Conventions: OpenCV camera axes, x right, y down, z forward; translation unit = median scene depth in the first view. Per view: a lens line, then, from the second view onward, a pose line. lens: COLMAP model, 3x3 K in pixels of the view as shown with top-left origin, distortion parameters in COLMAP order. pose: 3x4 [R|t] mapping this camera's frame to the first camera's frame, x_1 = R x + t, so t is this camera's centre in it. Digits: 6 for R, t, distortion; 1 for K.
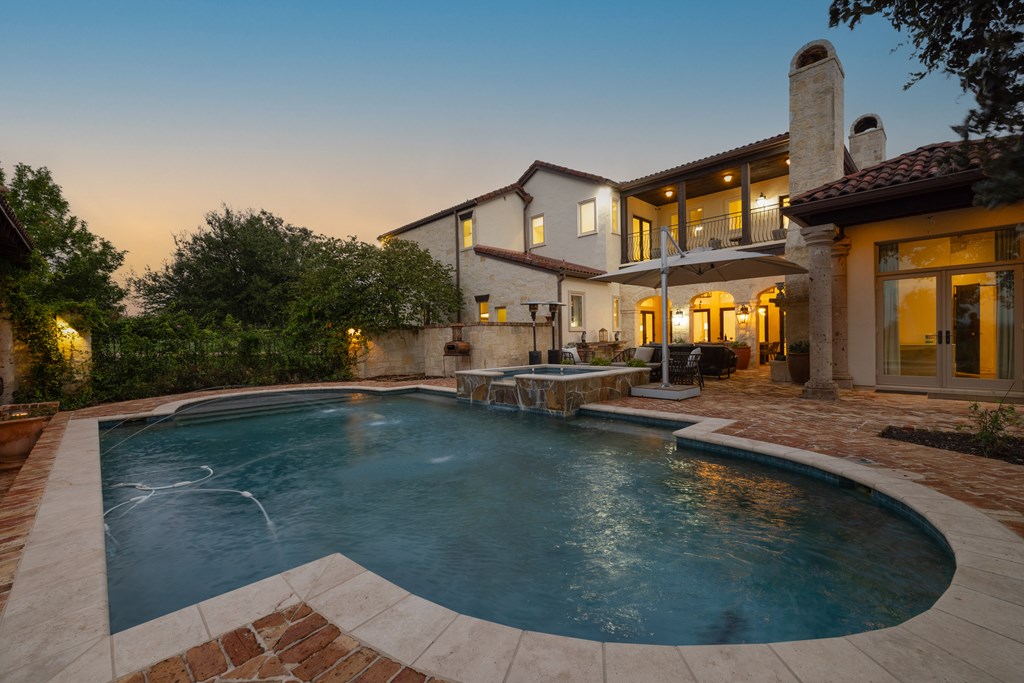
lens RADIAL K [[440.5, 0, 512.0], [0, 440.5, 341.5], [0, 0, 1]] dist [-0.026025, 0.007990]
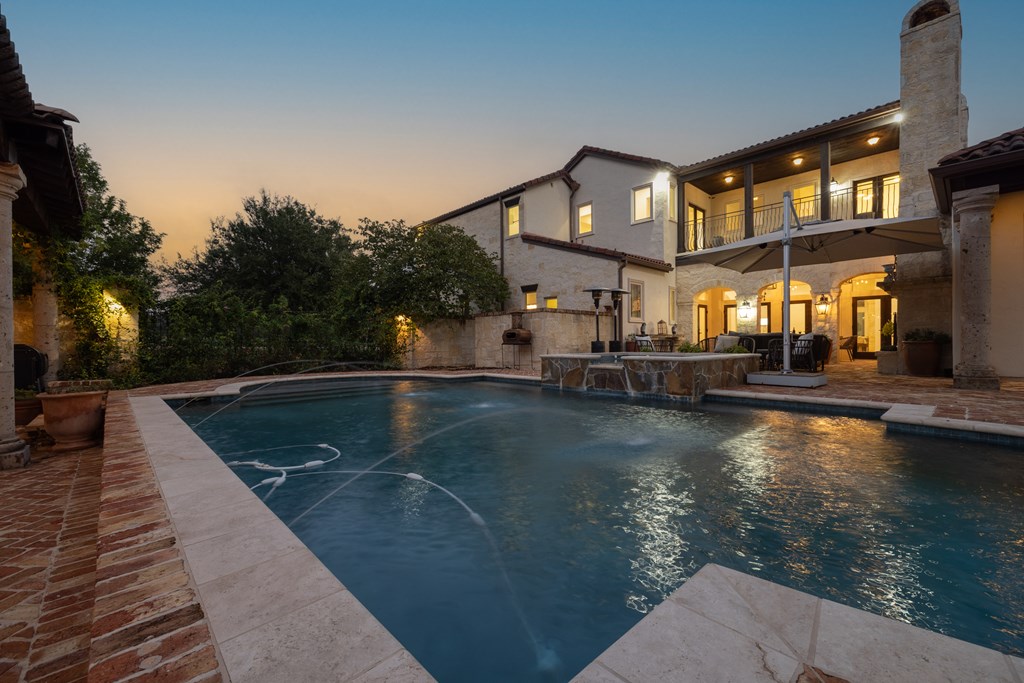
lens RADIAL K [[441.0, 0, 508.2], [0, 441.0, 342.4], [0, 0, 1]] dist [-0.038288, 0.017339]
pose [[0.999651, 0.012817, -0.023117, -0.109194], [-0.012987, 0.999890, -0.007230, 0.031264], [0.023022, 0.007527, 0.999707, 0.063895]]
